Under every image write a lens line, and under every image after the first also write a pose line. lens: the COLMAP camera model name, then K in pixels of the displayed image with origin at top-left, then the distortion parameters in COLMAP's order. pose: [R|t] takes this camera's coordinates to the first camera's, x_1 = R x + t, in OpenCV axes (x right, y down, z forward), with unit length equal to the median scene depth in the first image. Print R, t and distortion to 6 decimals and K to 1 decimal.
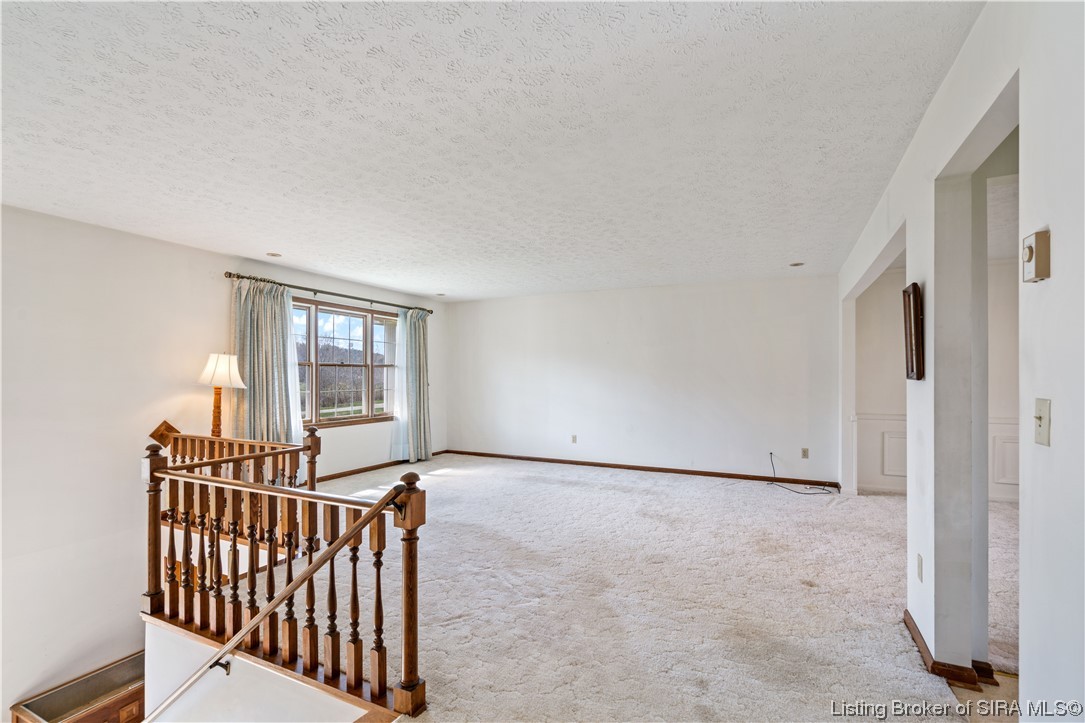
lens RADIAL K [[490.5, 0, 542.1], [0, 490.5, 371.2], [0, 0, 1]] dist [-0.007154, -0.000084]
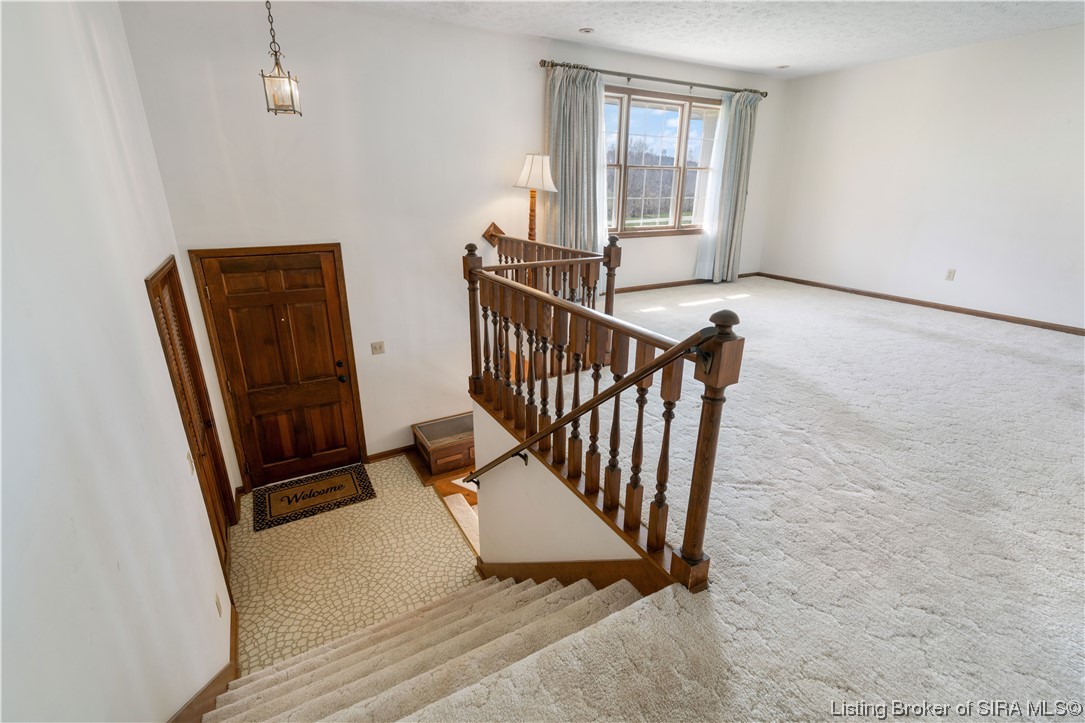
lens RADIAL K [[492.6, 0, 539.2], [0, 492.6, 368.3], [0, 0, 1]] dist [0.000091, 0.000432]
pose [[0.825701, 0.199967, -0.527477, -0.047490], [0.002099, 0.933967, 0.357354, 0.015569], [0.564105, -0.296175, 0.770757, 0.134284]]
